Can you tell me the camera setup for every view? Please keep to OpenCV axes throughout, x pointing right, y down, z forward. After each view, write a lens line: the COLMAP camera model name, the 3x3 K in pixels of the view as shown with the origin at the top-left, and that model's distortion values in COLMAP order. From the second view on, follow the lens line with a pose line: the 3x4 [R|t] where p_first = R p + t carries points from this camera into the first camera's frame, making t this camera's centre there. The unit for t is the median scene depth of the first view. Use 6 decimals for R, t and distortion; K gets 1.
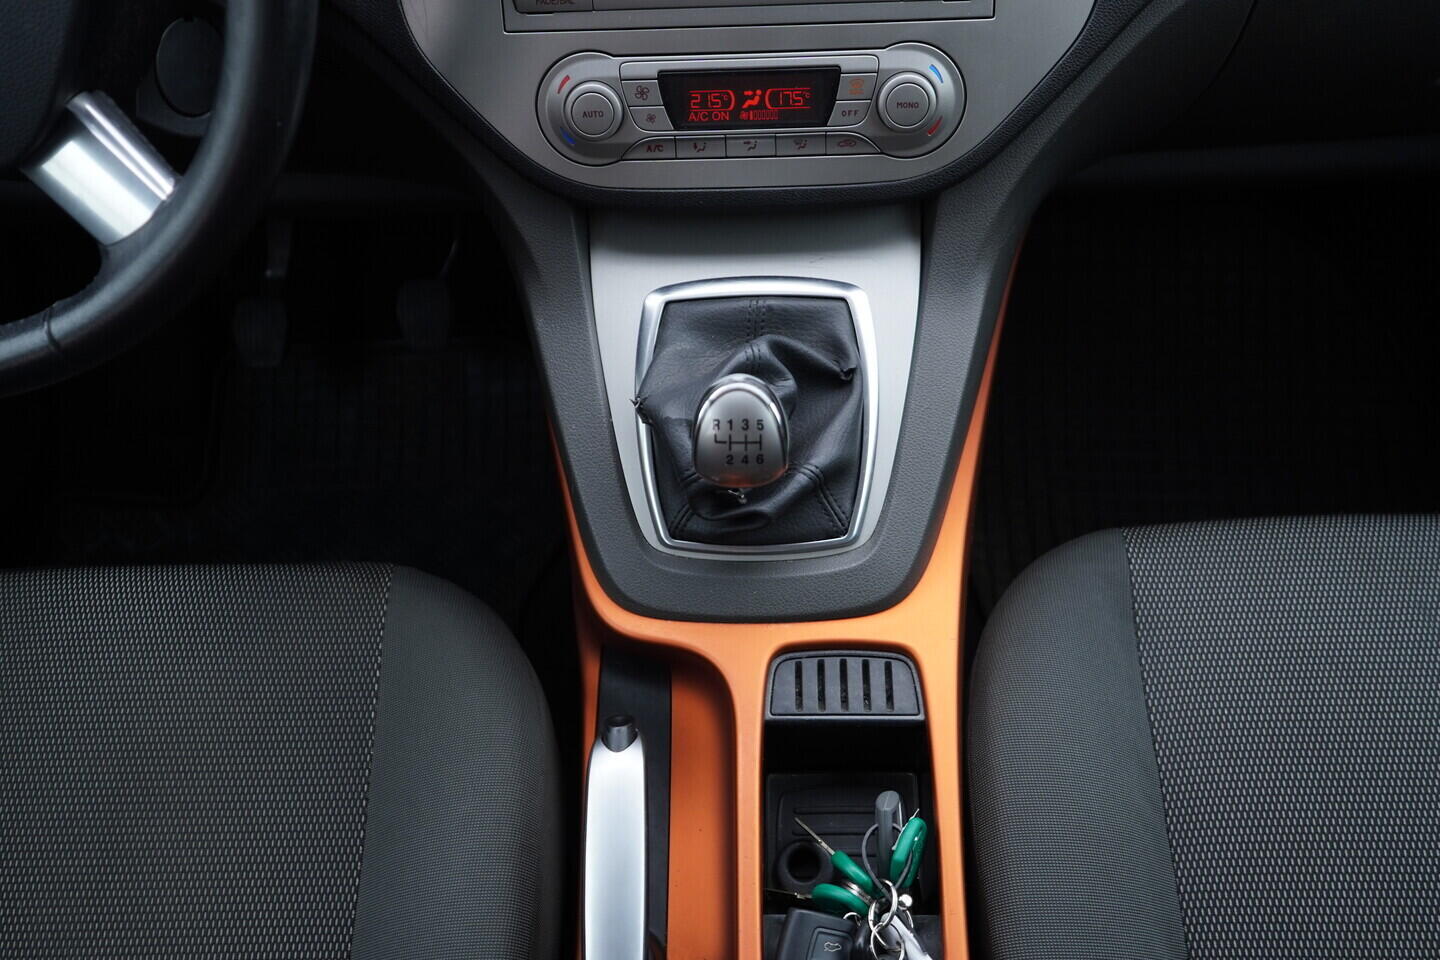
lens RADIAL K [[1479.7, 0, 720.0], [0, 1479.7, 480.0], [0, 0, 1]] dist [0.000783, 0.022812]
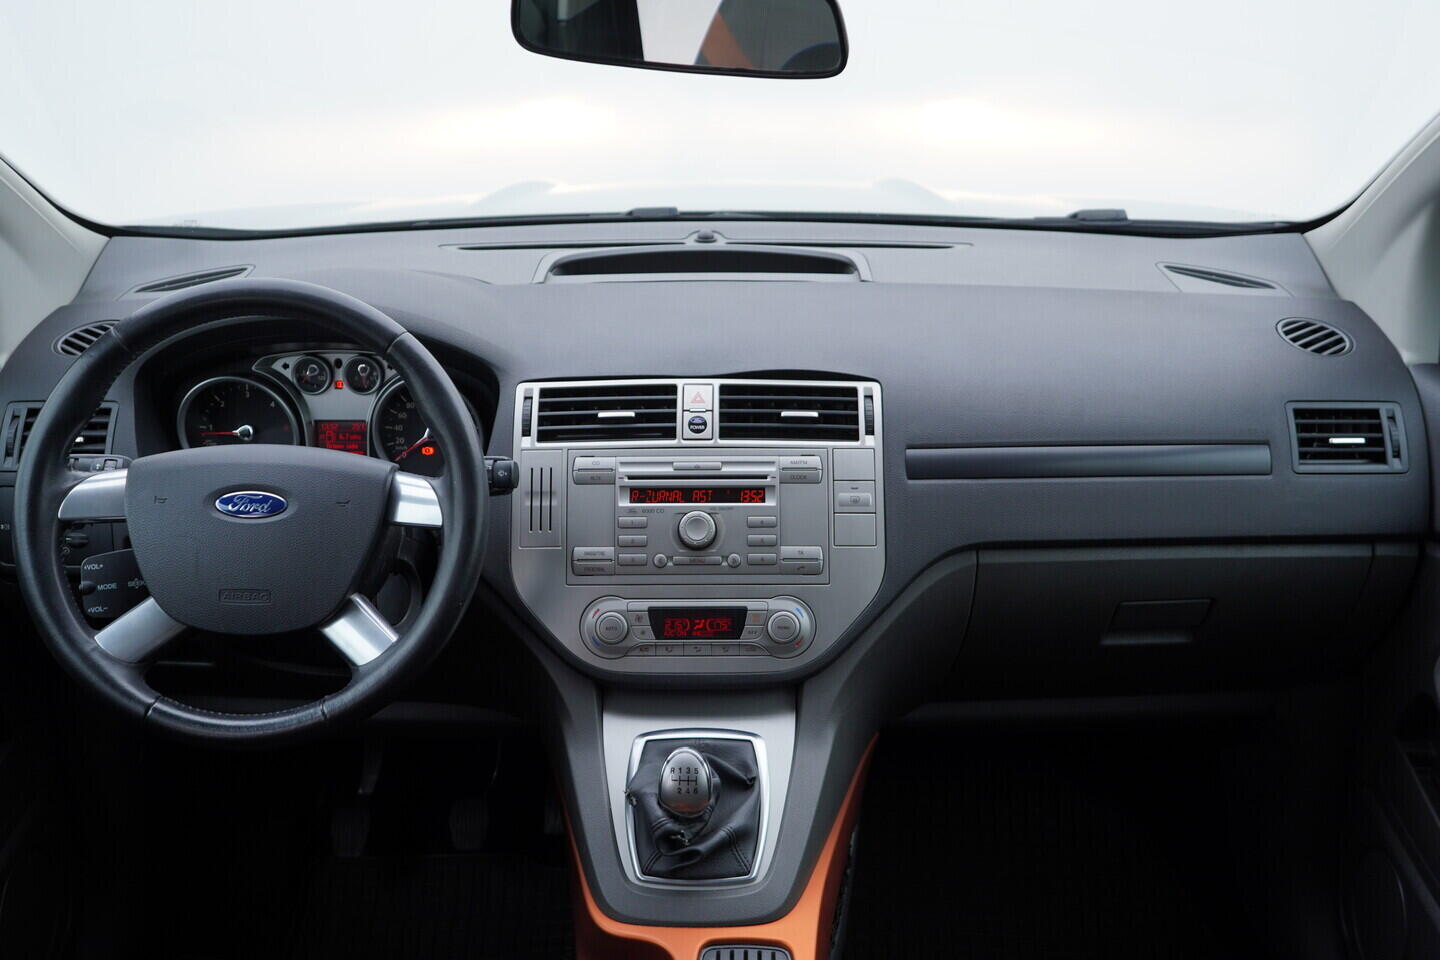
lens RADIAL K [[1479.7, 0, 720.0], [0, 1479.7, 480.0], [0, 0, 1]] dist [0.000783, 0.022812]
pose [[0.999467, 0.030491, 0.011699, 0.020638], [-0.021640, 0.886593, -0.462043, 0.423566], [-0.024460, 0.461544, 0.886780, -0.692588]]
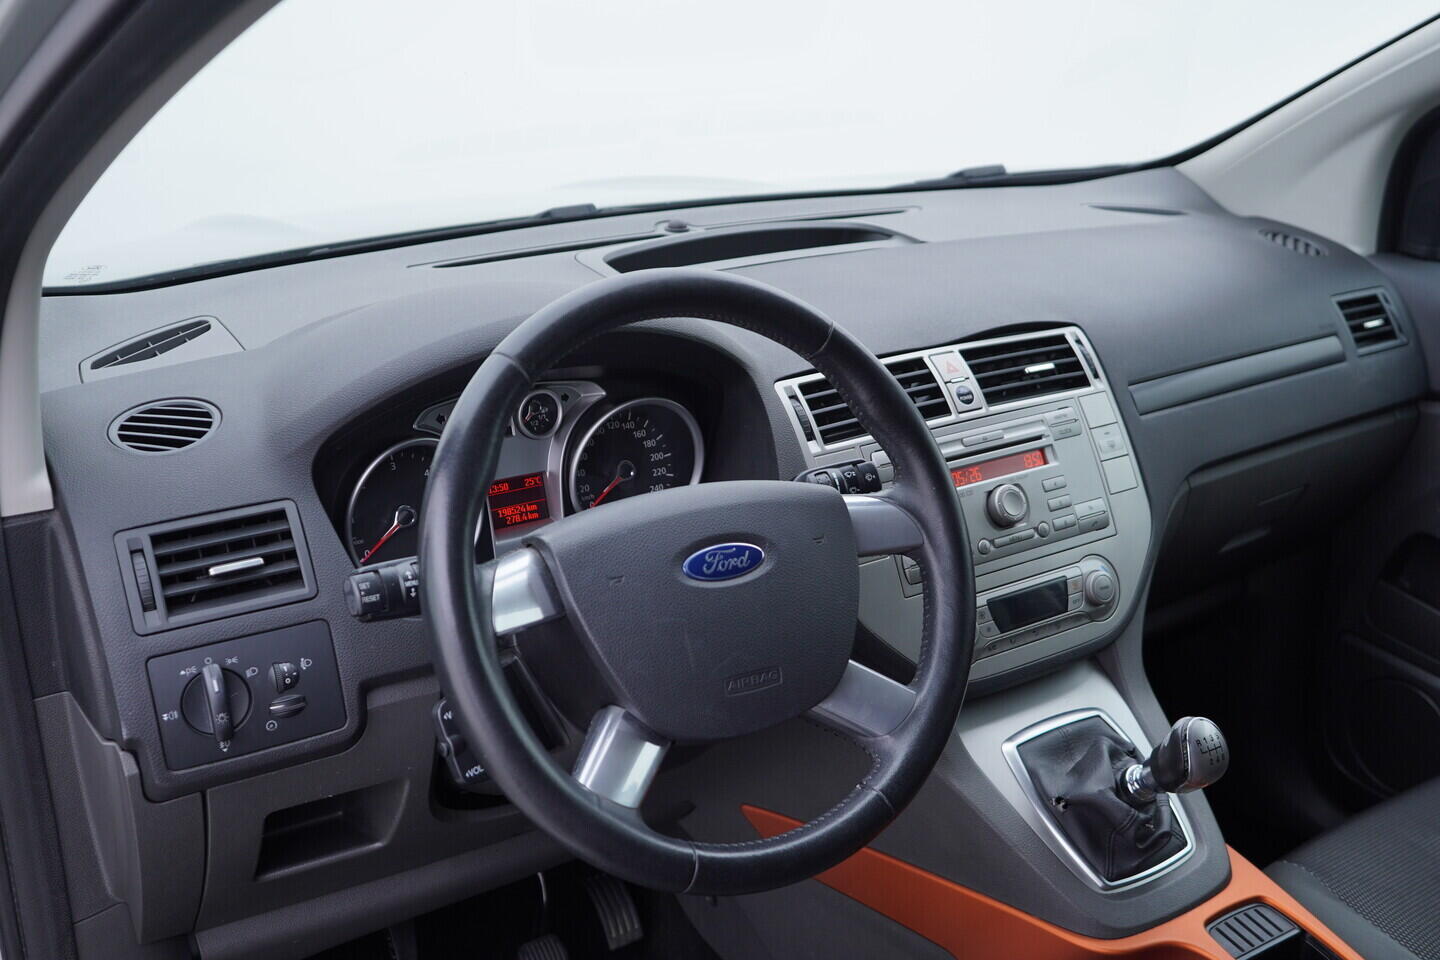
lens RADIAL K [[1479.7, 0, 720.0], [0, 1479.7, 480.0], [0, 0, 1]] dist [0.000783, 0.022812]
pose [[0.826297, -0.153015, 0.542051, -1.135293], [0.405566, 0.829449, -0.384097, 0.120710], [-0.390832, 0.537215, 0.747429, -0.178388]]
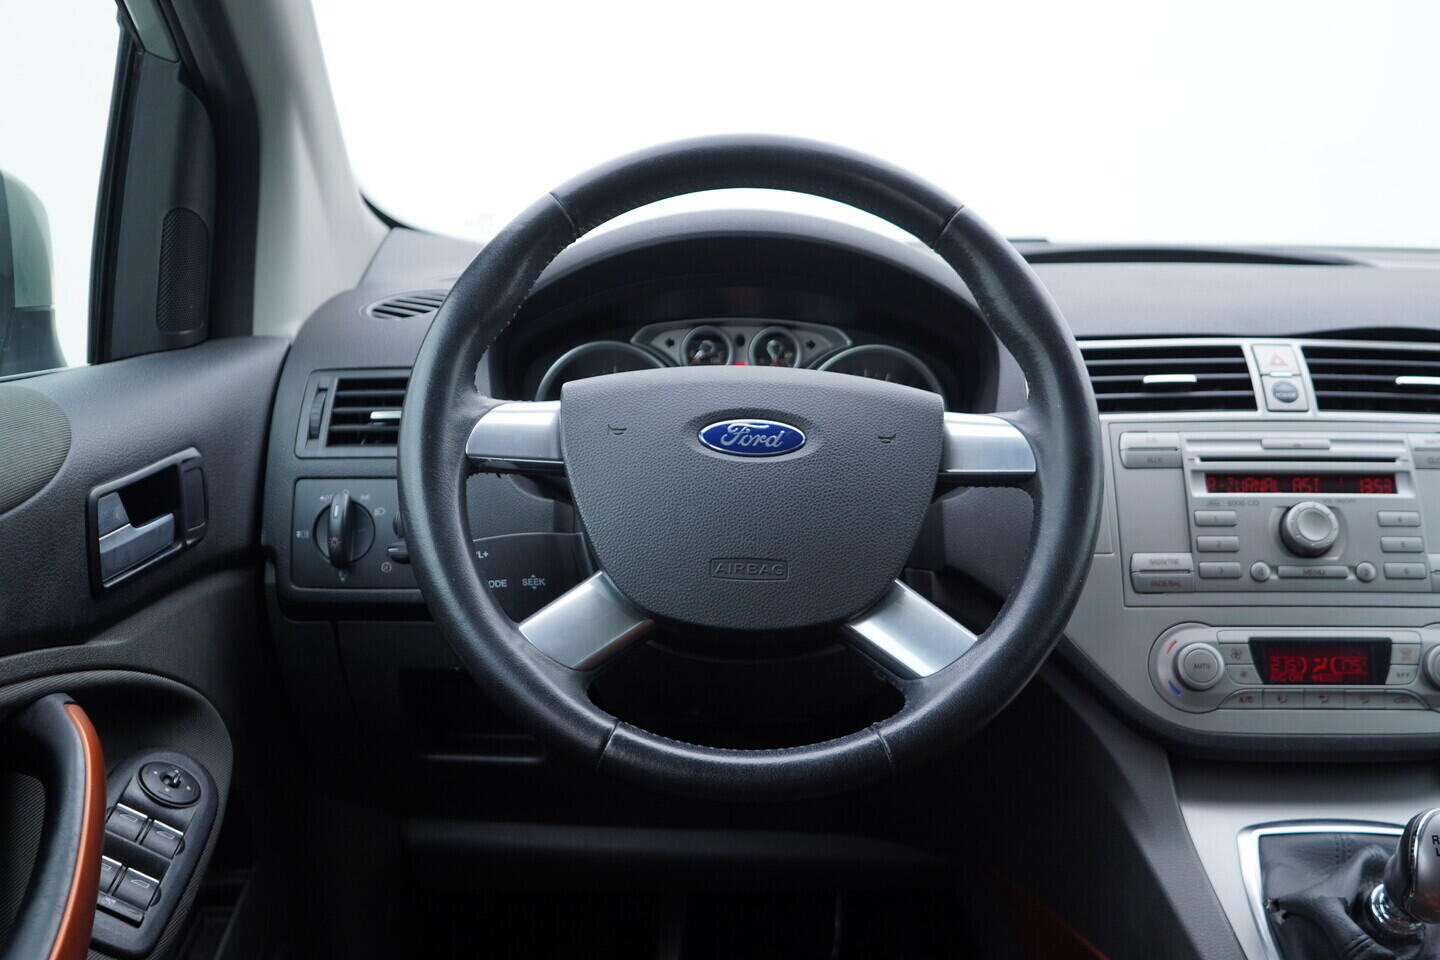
lens RADIAL K [[1479.7, 0, 720.0], [0, 1479.7, 480.0], [0, 0, 1]] dist [0.000783, 0.022812]
pose [[0.998898, 0.042697, 0.019479, -0.518819], [-0.021185, 0.780604, -0.624667, 0.417160], [-0.041877, 0.623566, 0.780648, -0.060577]]
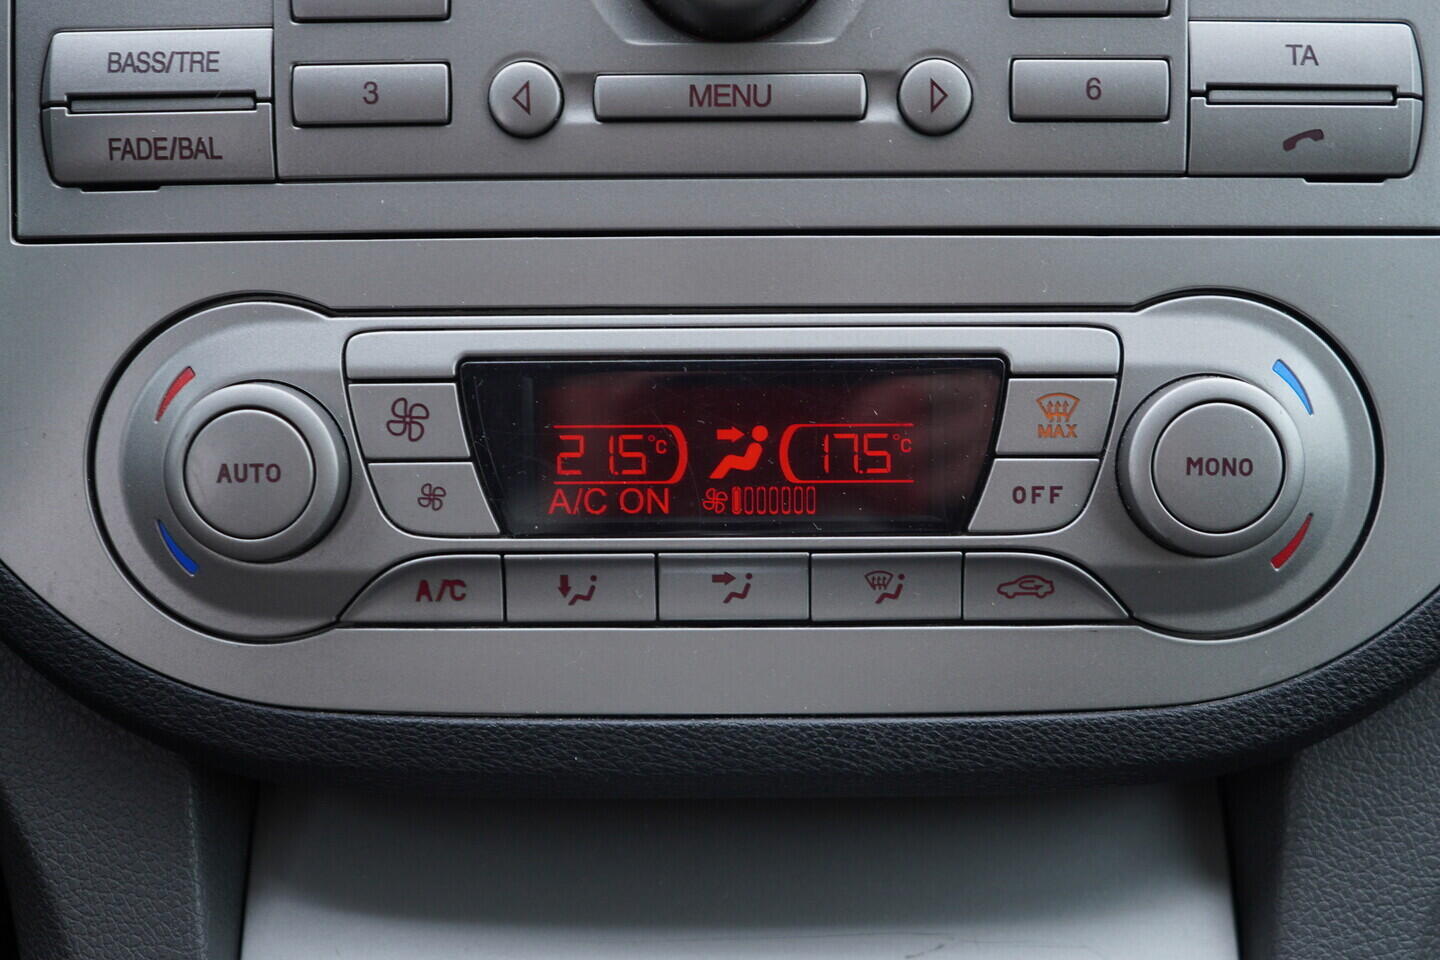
lens RADIAL K [[1479.7, 0, 720.0], [0, 1479.7, 480.0], [0, 0, 1]] dist [0.000783, 0.022812]
pose [[0.999385, 0.027769, 0.021399, 0.010162], [-0.016969, 0.917285, -0.397871, -0.117924], [-0.030677, 0.397263, 0.917192, 0.693350]]
